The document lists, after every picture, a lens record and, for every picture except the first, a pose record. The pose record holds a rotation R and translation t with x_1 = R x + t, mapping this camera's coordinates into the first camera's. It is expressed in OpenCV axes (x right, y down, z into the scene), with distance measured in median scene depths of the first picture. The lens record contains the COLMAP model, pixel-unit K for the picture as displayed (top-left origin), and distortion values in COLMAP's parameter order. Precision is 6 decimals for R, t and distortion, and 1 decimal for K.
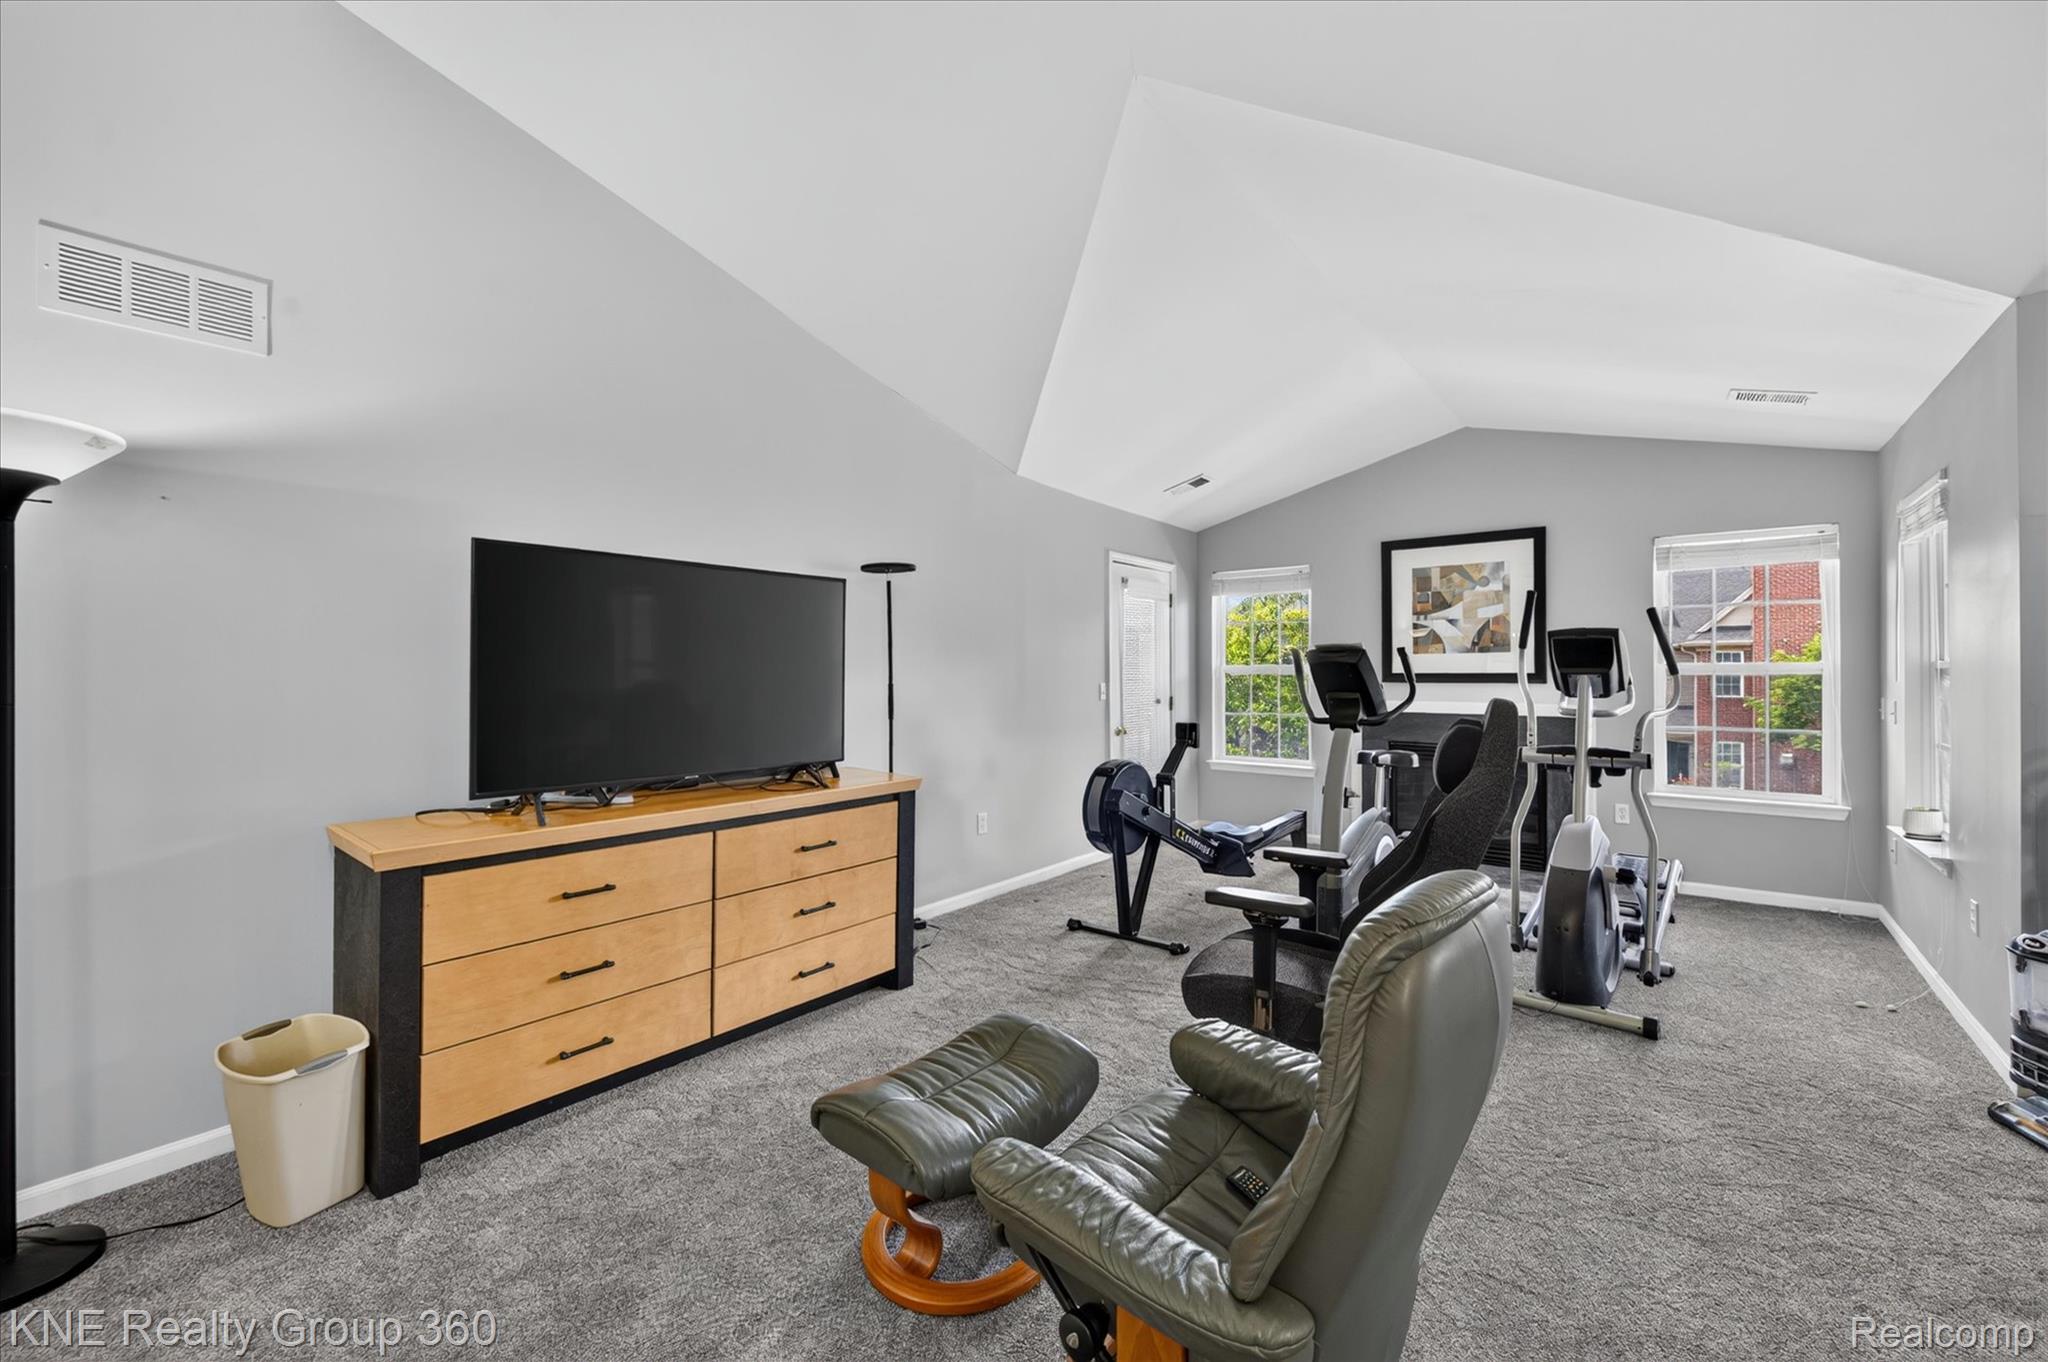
lens RADIAL K [[791.8, 0, 1034.1], [0, 791.8, 665.3], [0, 0, 1]] dist [0.000589, -0.000372]
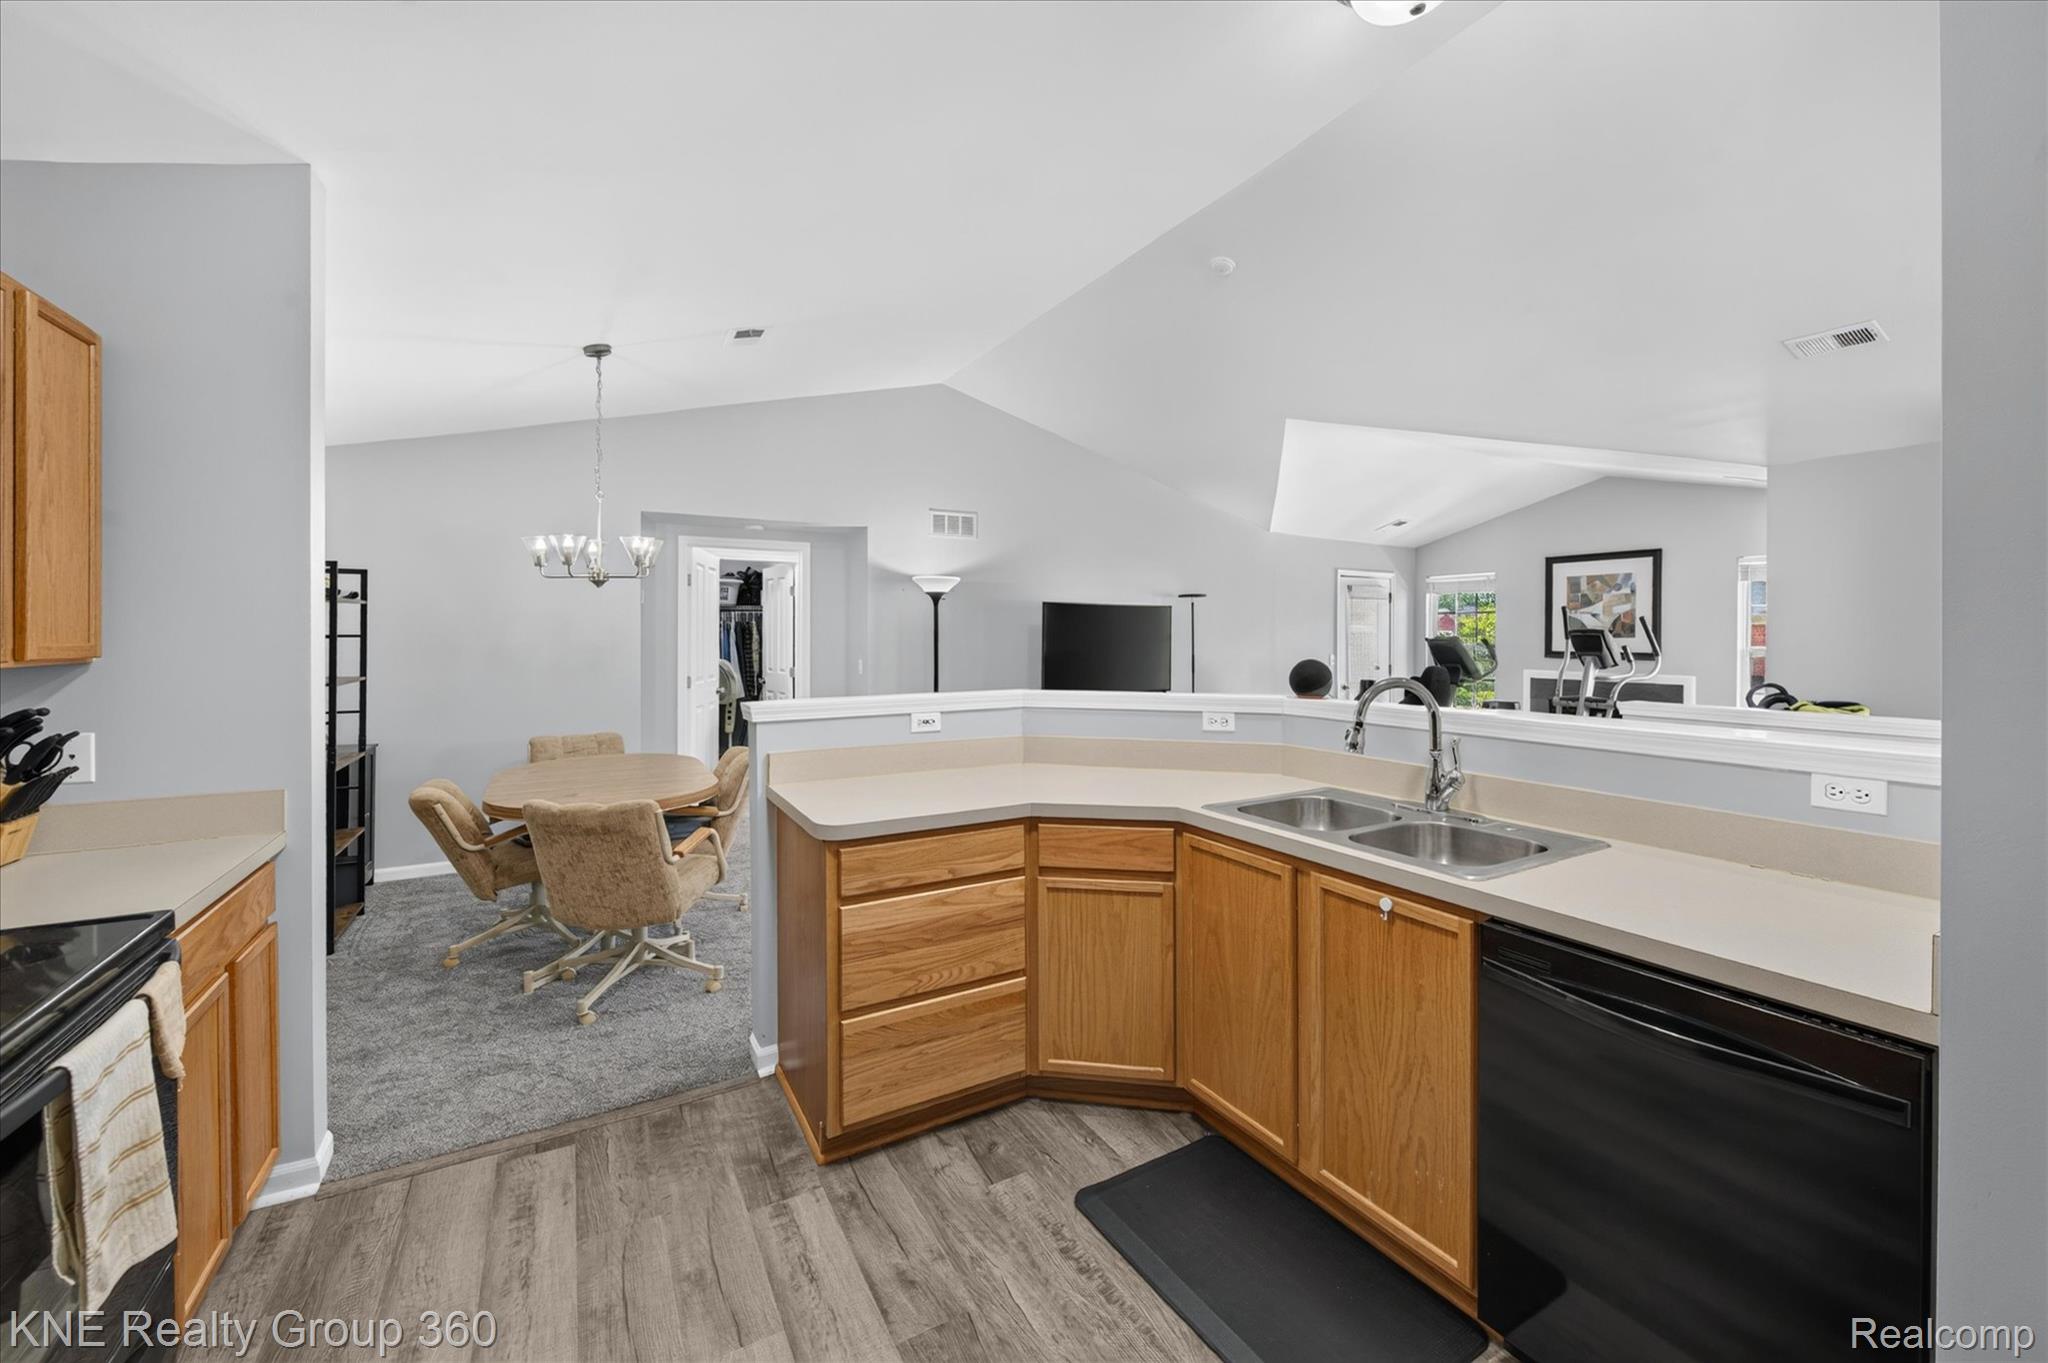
lens RADIAL K [[831.8, 0, 1054.9], [0, 831.8, 641.5], [0, 0, 1]] dist [-0.001311, -0.000584]
pose [[0.936059, 0.009169, -0.351723, 0.177079], [-0.004208, 0.999881, 0.014868, -0.031070], [0.351817, -0.012437, 0.935986, -0.842235]]
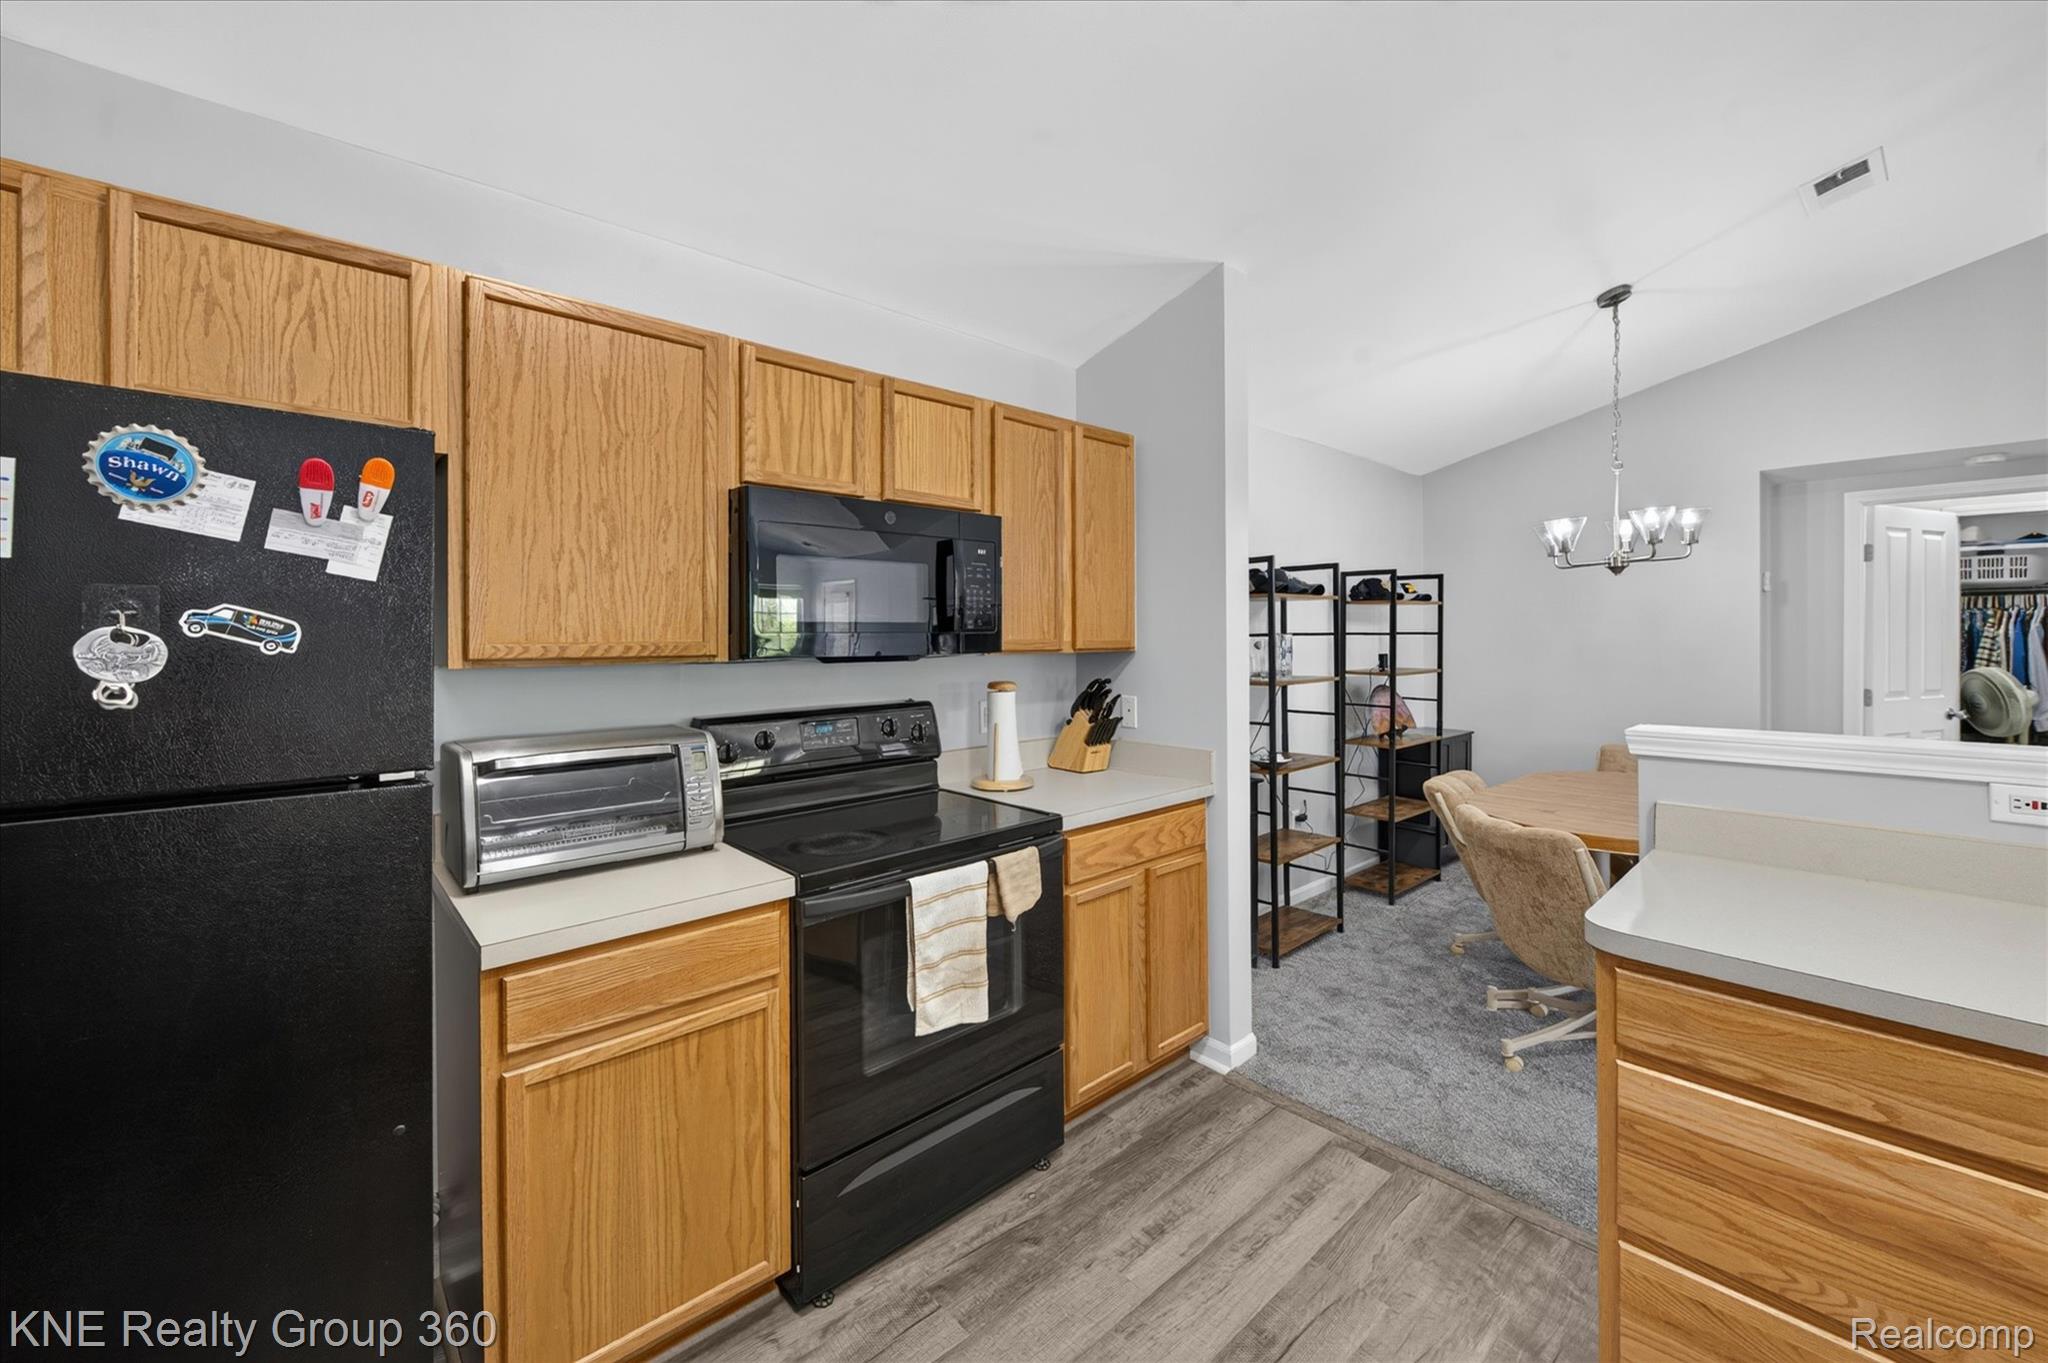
lens RADIAL K [[823.5, 0, 1033.3], [0, 823.5, 638.4], [0, 0, 1]] dist [-0.001498, -0.000240]
pose [[-0.150102, 0.010934, -0.988610, 0.223744], [0.009922, 0.999905, 0.009553, -0.028785], [0.988621, -0.008375, -0.150197, -0.590307]]
